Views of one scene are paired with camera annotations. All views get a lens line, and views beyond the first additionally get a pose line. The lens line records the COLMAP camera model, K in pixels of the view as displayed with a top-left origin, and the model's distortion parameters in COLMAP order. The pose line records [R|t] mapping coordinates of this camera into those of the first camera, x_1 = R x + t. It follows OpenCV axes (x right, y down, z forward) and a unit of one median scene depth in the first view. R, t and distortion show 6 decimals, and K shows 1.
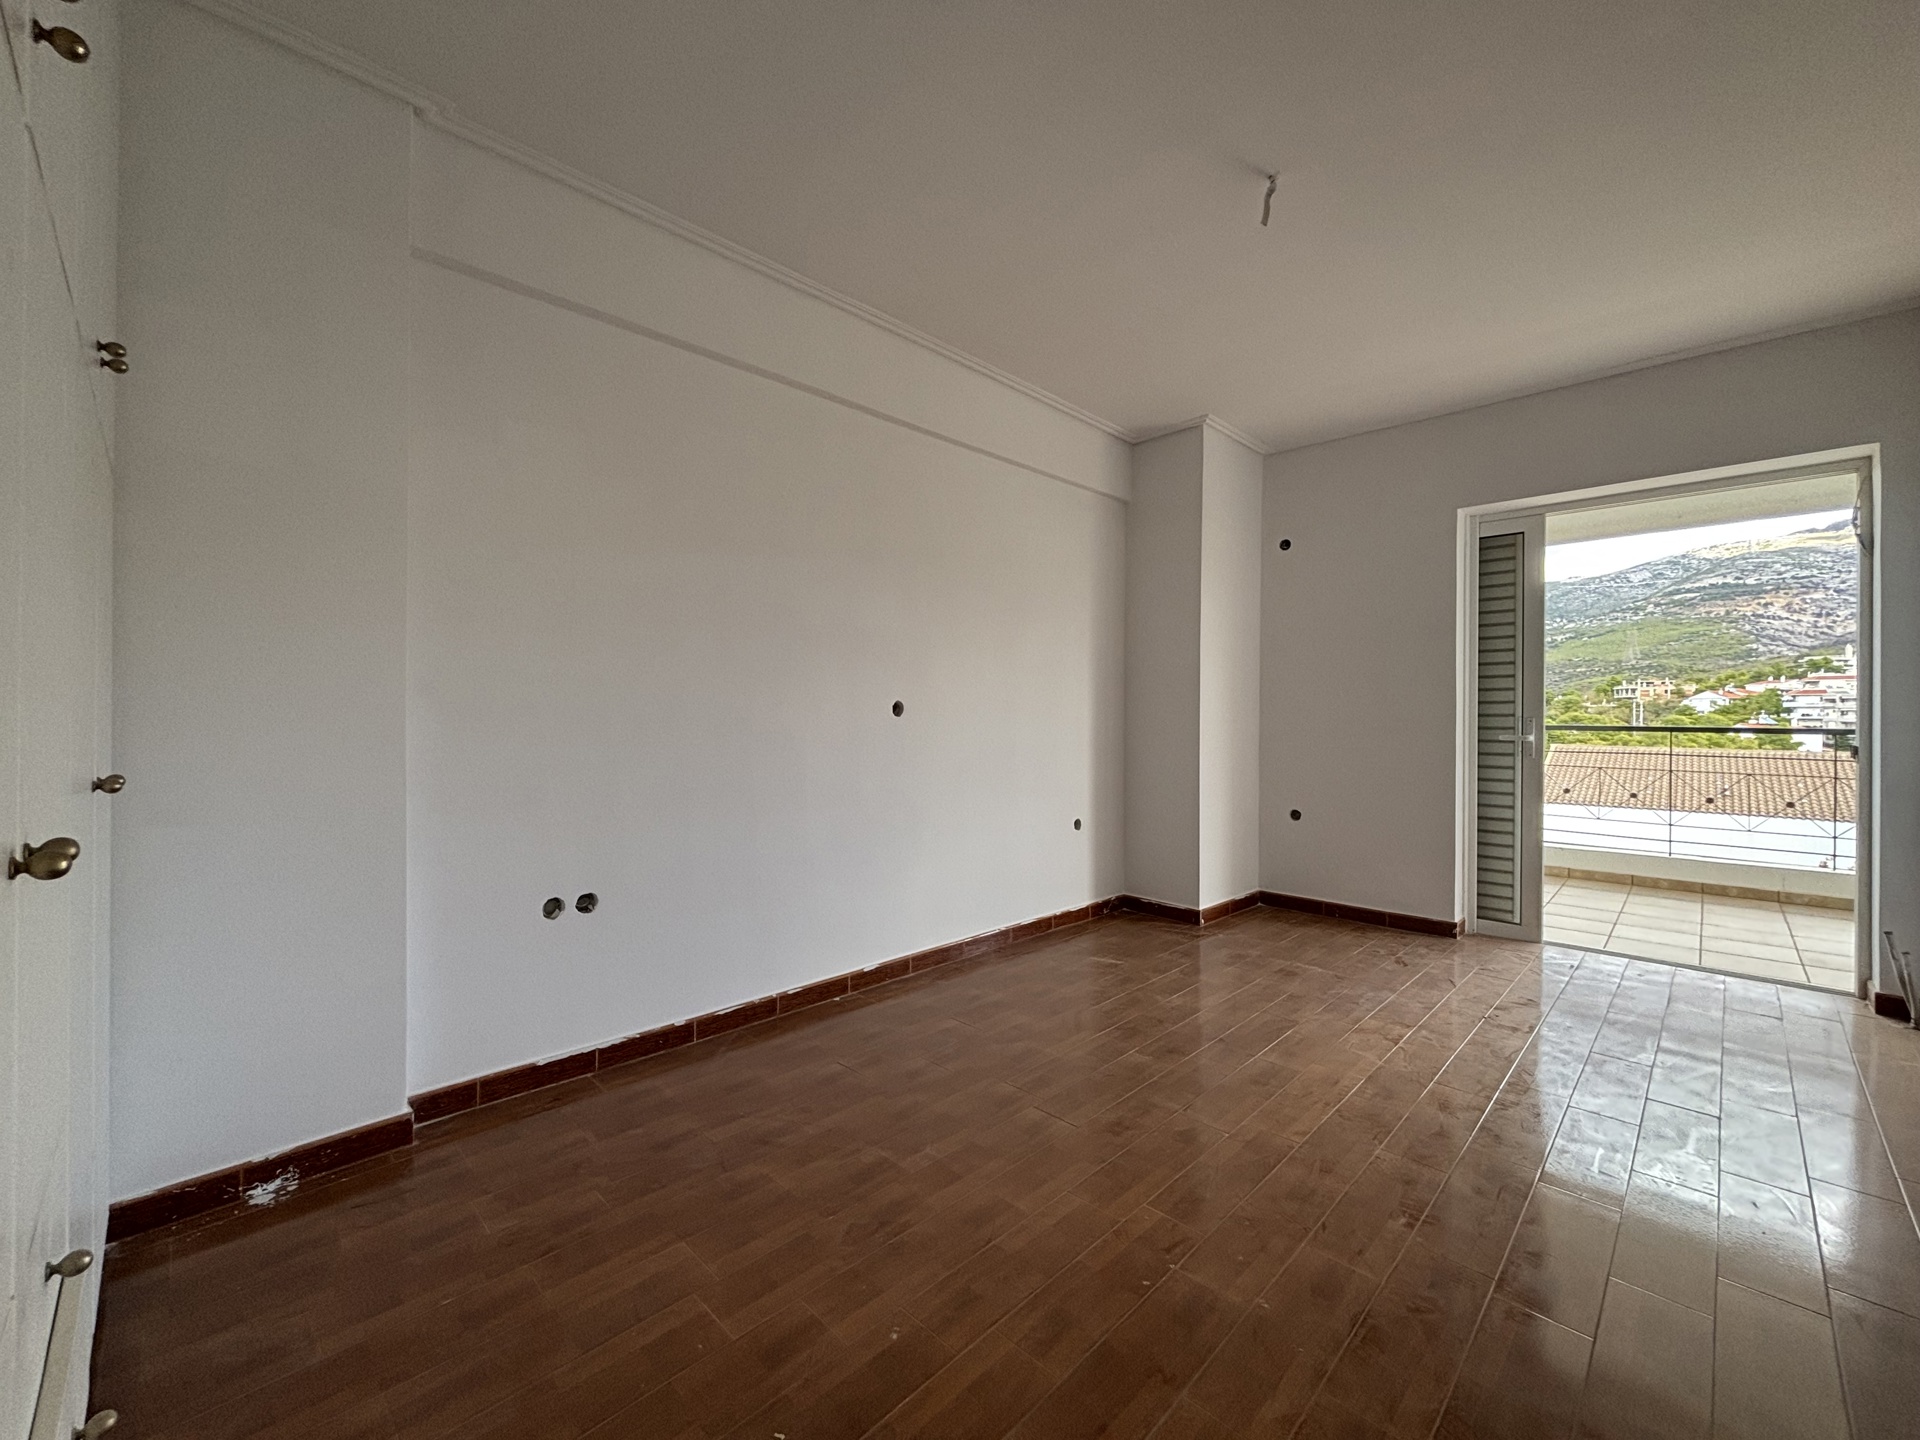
lens RADIAL K [[781.0, 0, 960.9], [0, 781.0, 714.2], [0, 0, 1]] dist [0.002560, 0.000026]
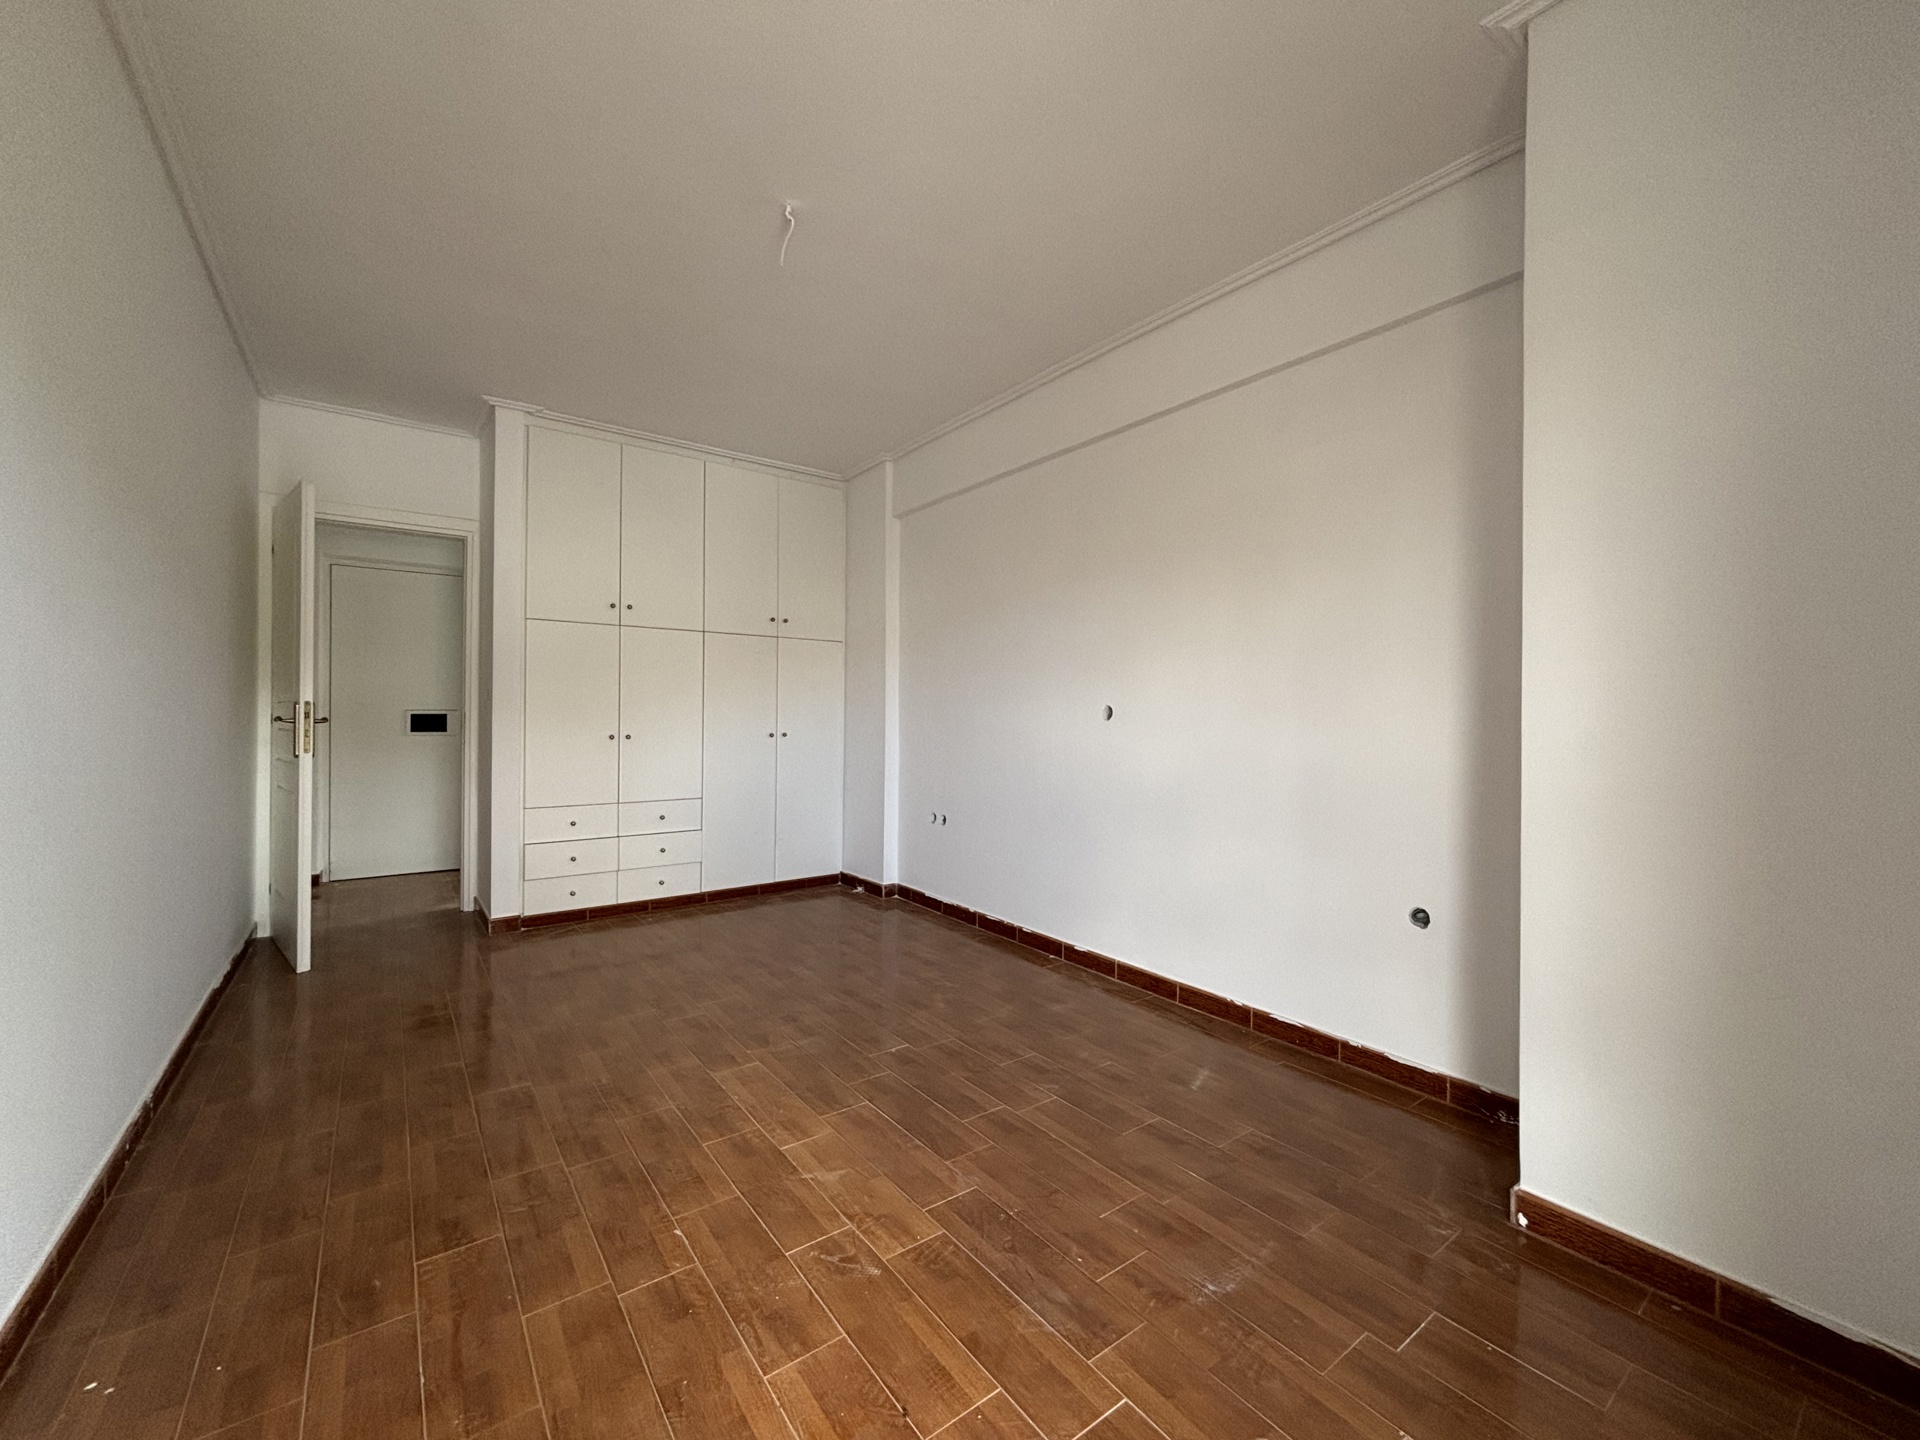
lens RADIAL K [[781.0, 0, 960.9], [0, 781.0, 714.2], [0, 0, 1]] dist [0.002560, 0.000026]
pose [[-0.151144, -0.006264, -0.988492, 1.095265], [-0.012716, 0.999910, -0.004392, 0.001618], [0.988430, 0.011906, -0.151210, 1.090037]]
